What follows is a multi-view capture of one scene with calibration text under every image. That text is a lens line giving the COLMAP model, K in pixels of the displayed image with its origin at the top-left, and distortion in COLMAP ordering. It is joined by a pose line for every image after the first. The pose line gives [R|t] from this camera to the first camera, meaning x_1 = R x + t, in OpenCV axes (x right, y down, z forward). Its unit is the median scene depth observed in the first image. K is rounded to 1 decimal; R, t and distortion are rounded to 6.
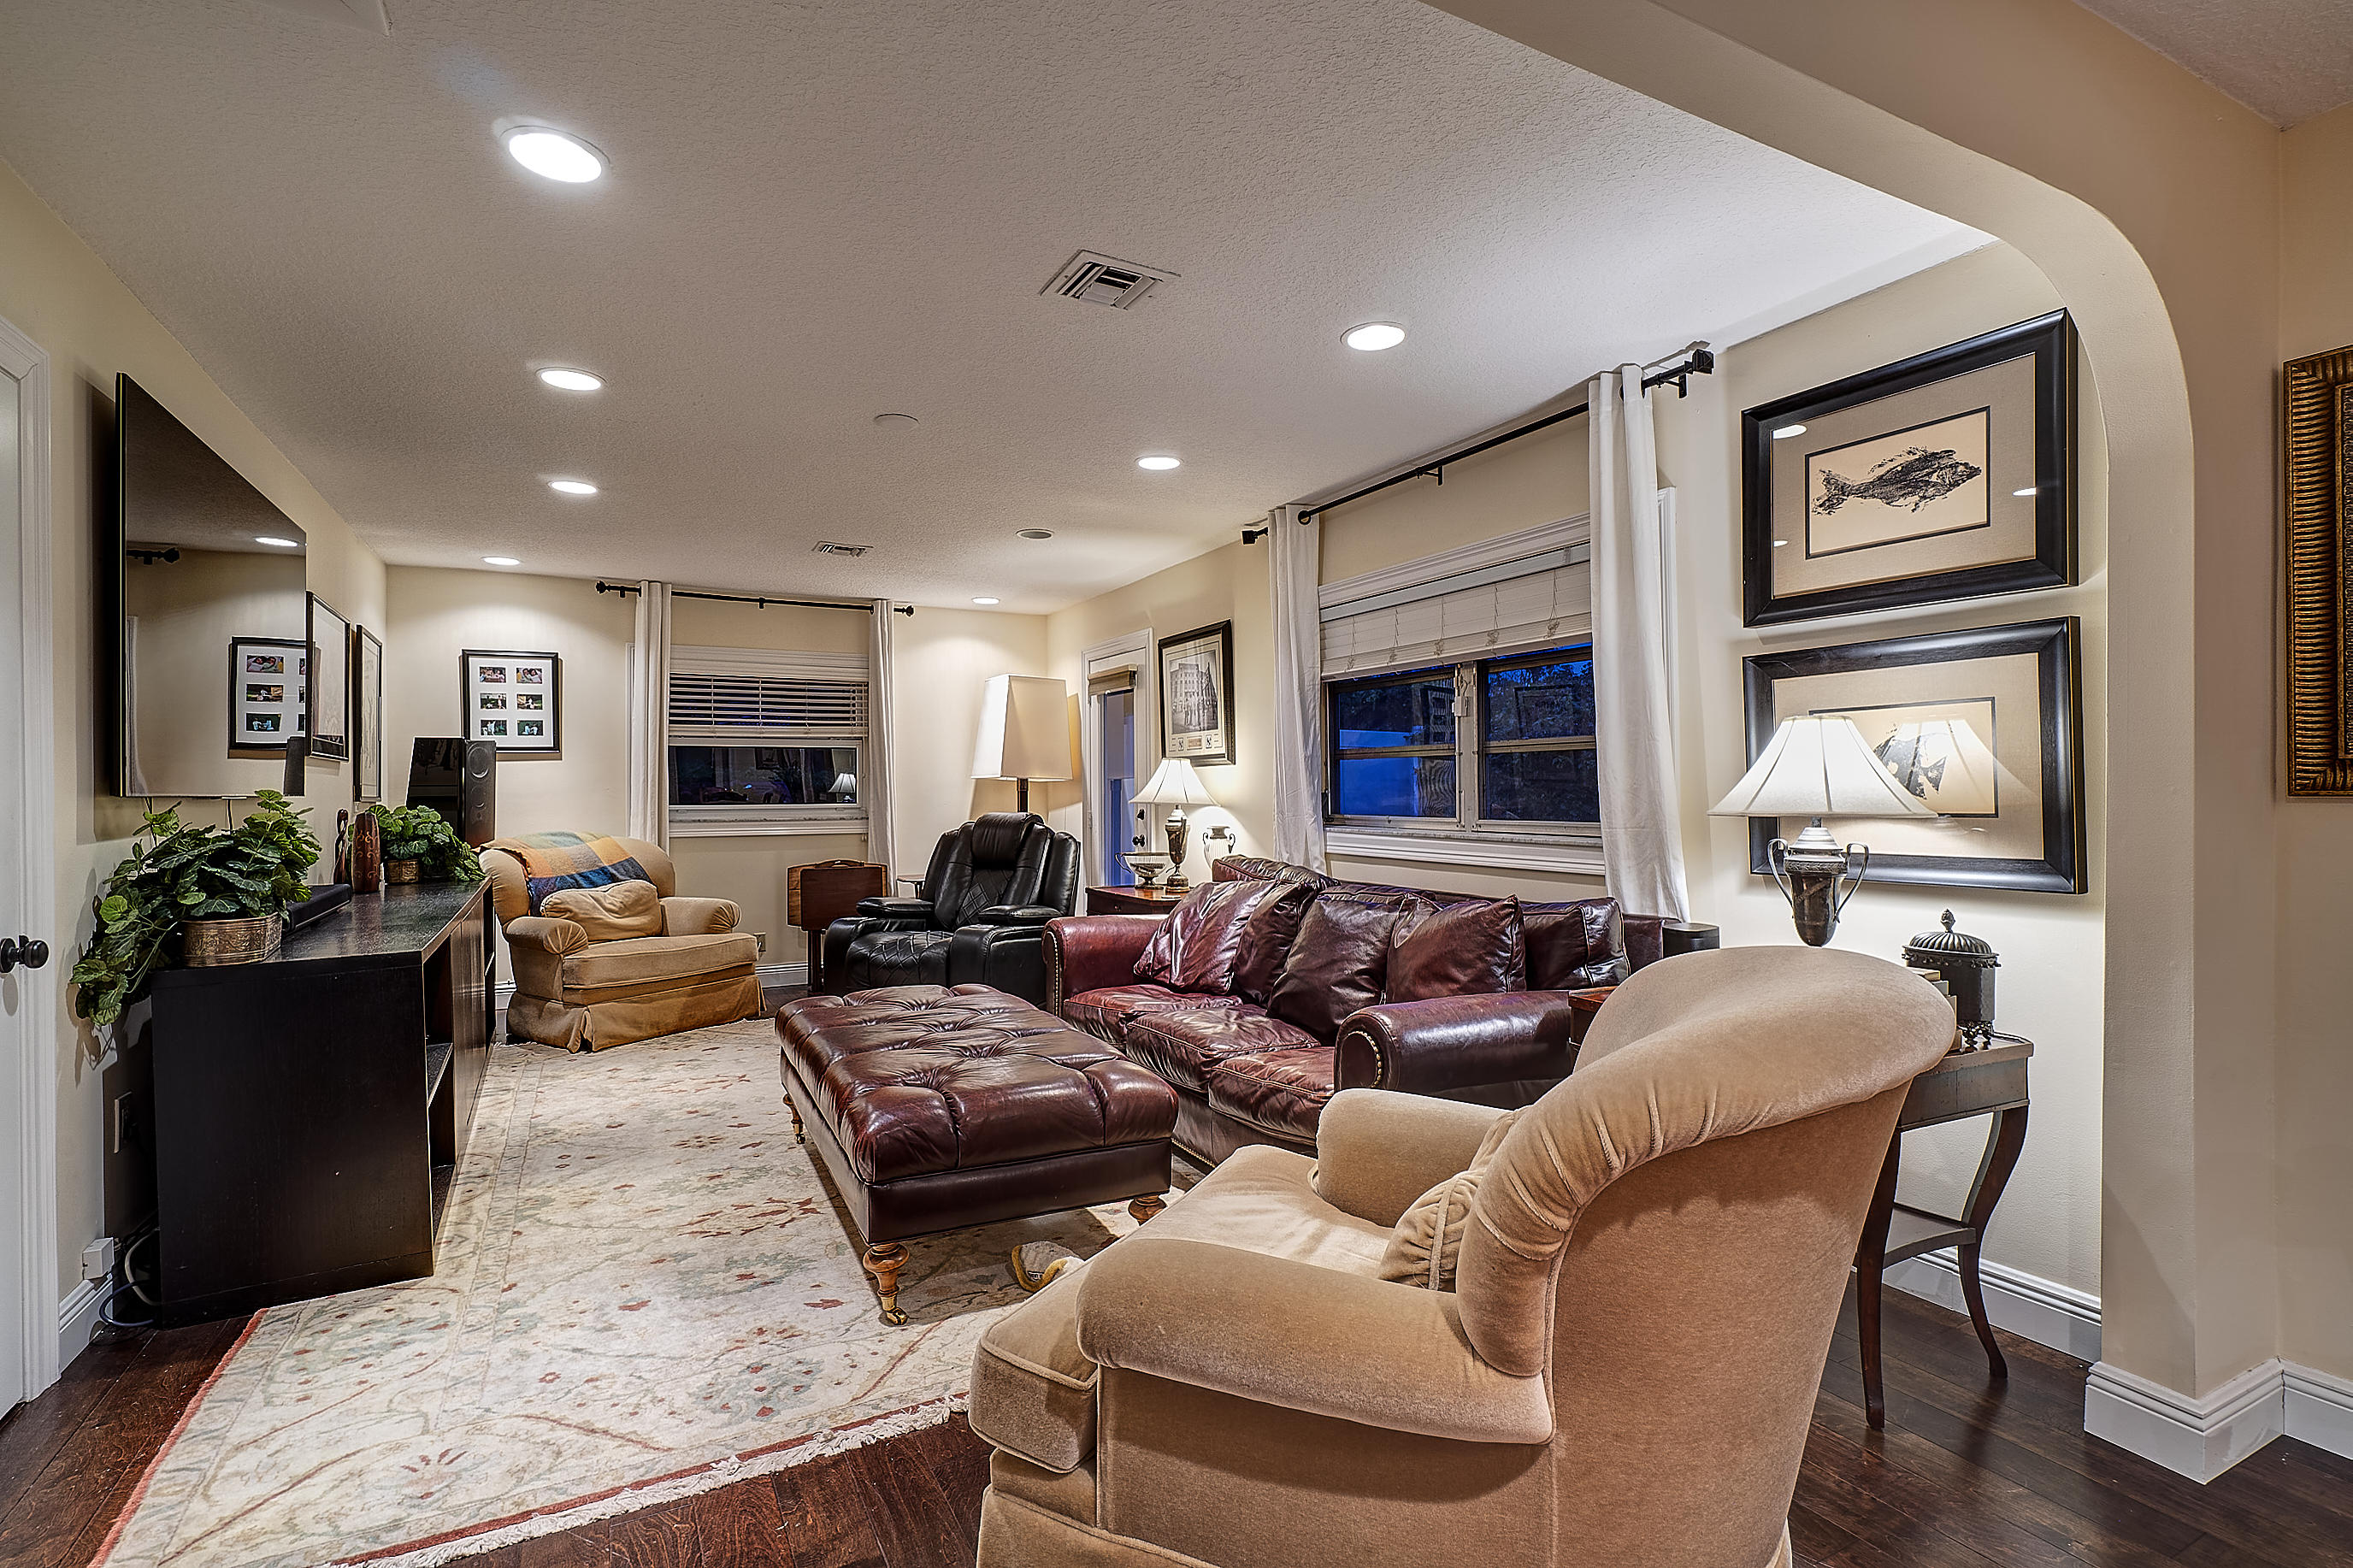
lens RADIAL K [[1093.5, 0, 1189.4], [0, 1093.5, 787.1], [0, 0, 1]] dist [-0.013377, 0.000081]
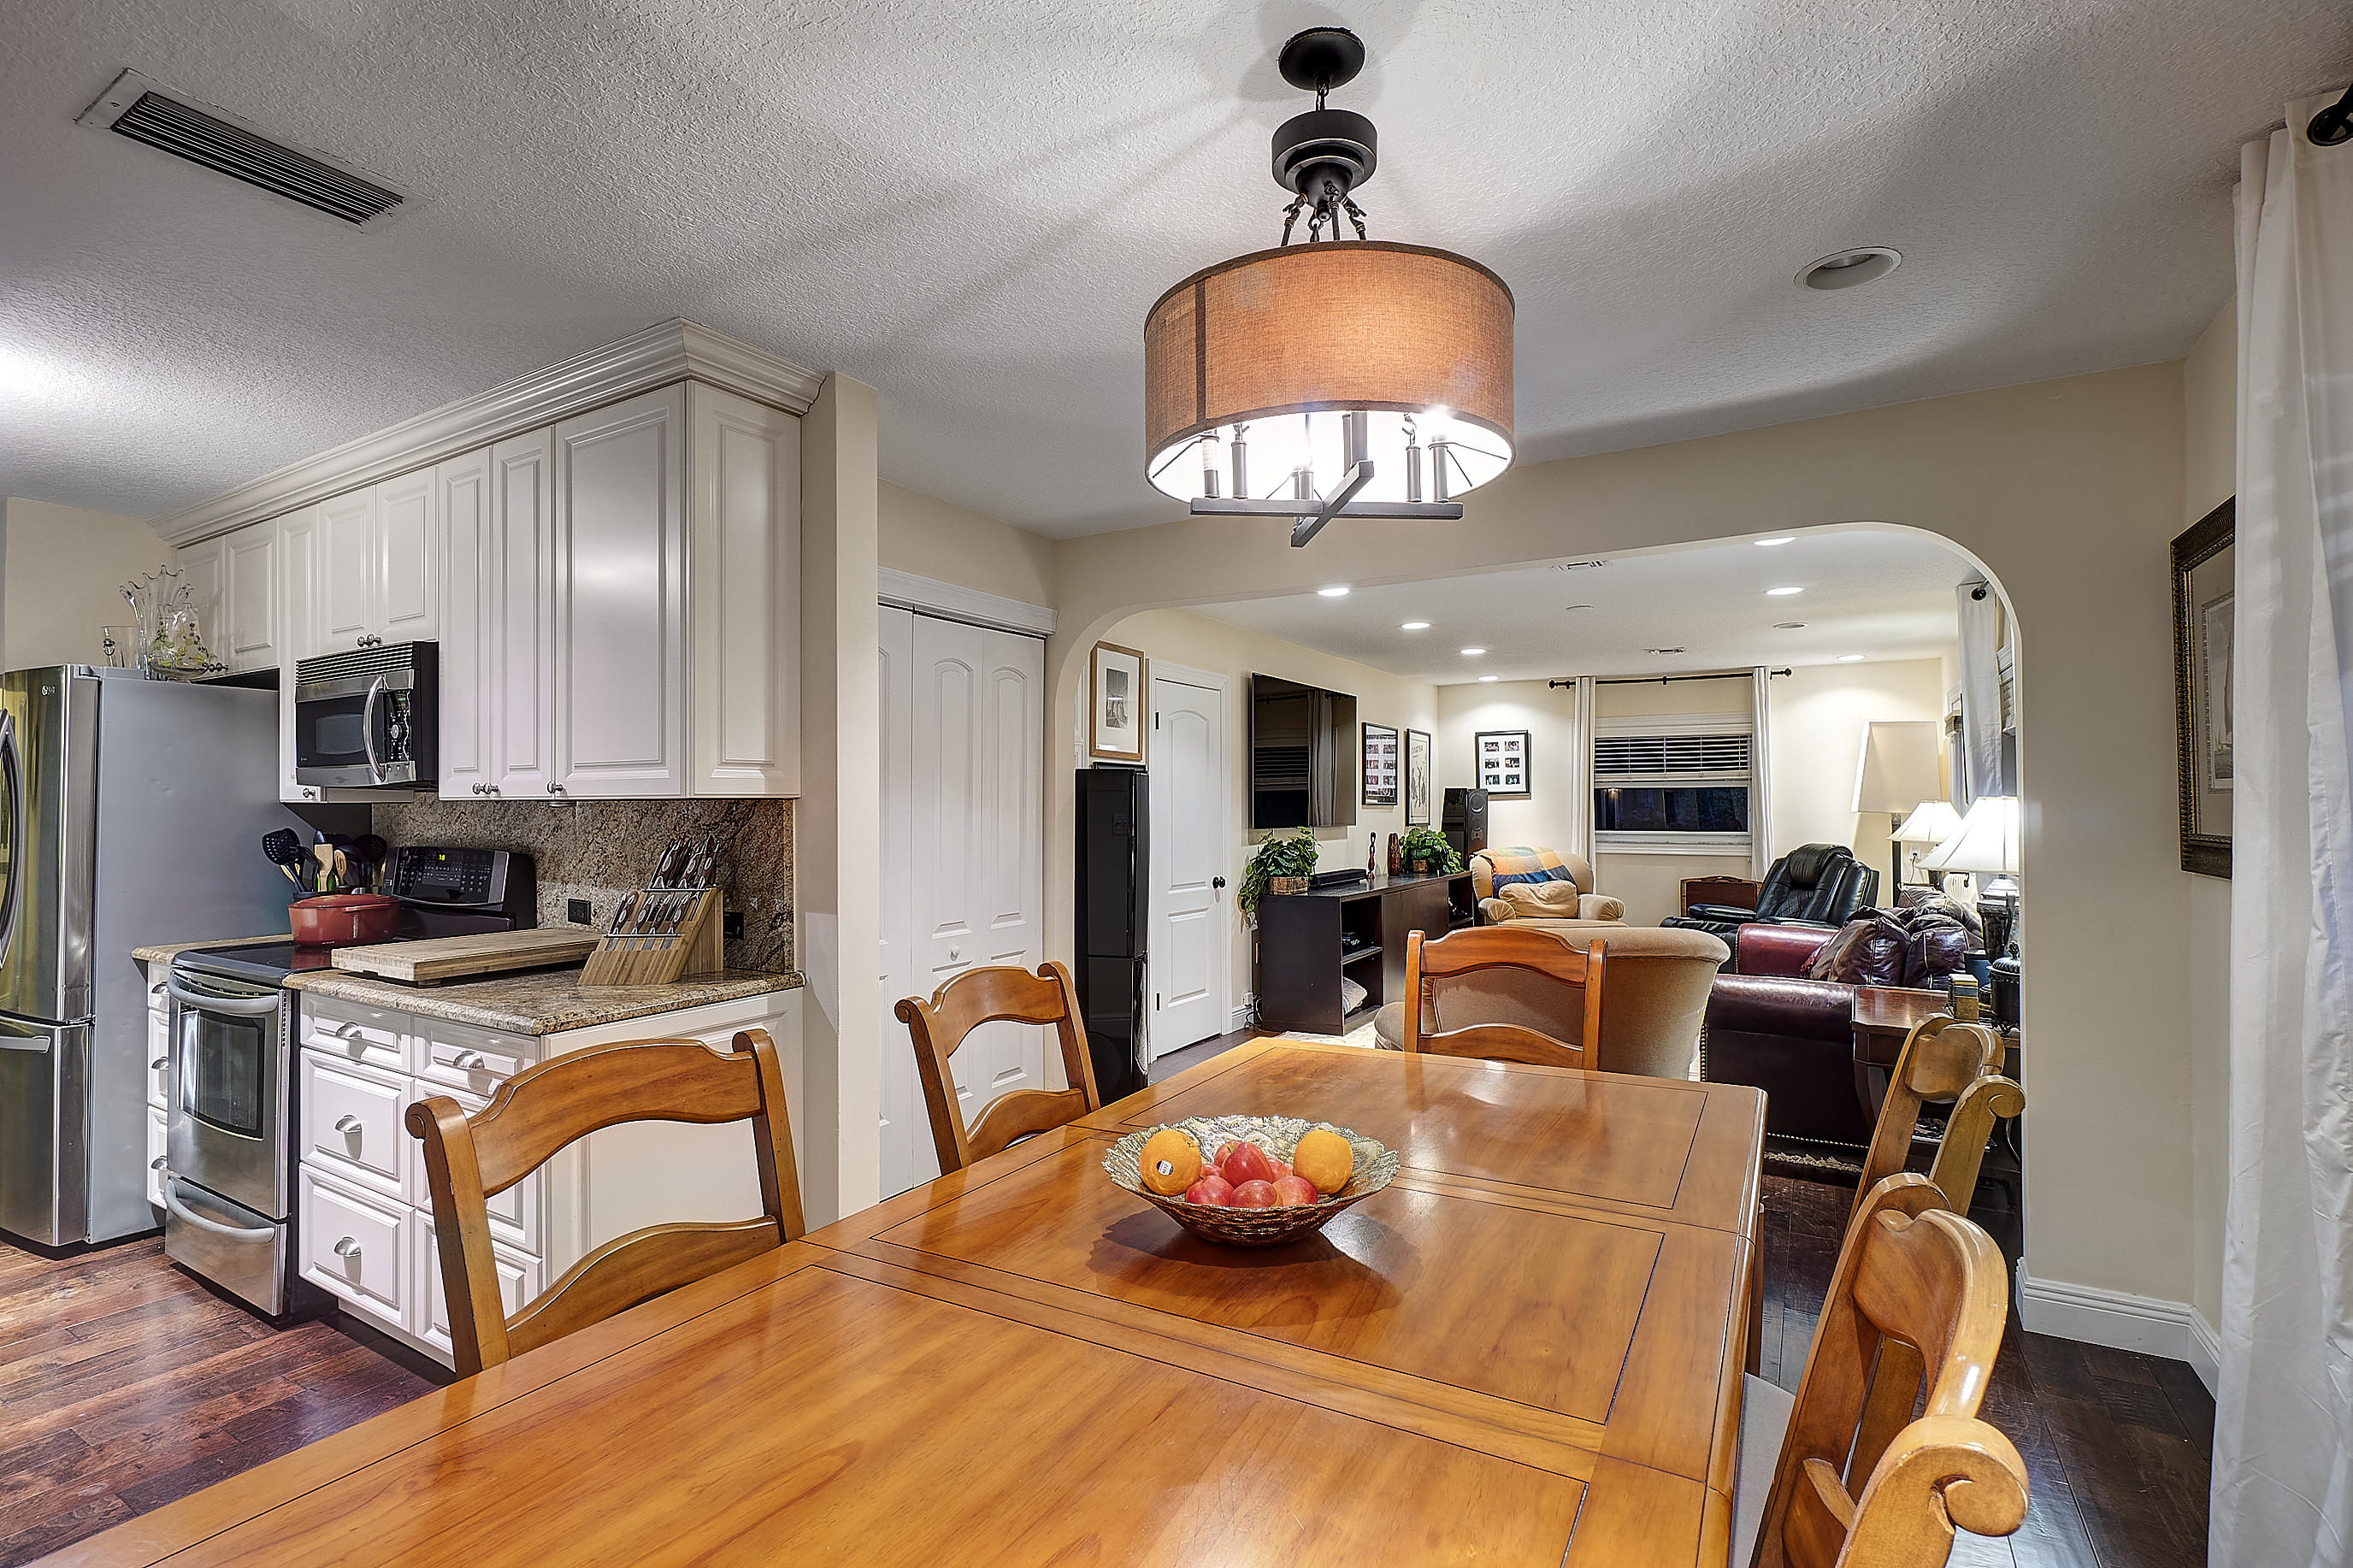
lens RADIAL K [[1093.5, 0, 1170.0], [0, 1093.5, 793.9], [0, 0, 1]] dist [-0.013377, 0.000081]
pose [[0.518629, -0.005706, -0.854980, 0.482010], [0.001064, 0.999981, -0.006029, -0.024723], [0.854999, 0.002217, 0.518625, -0.234160]]
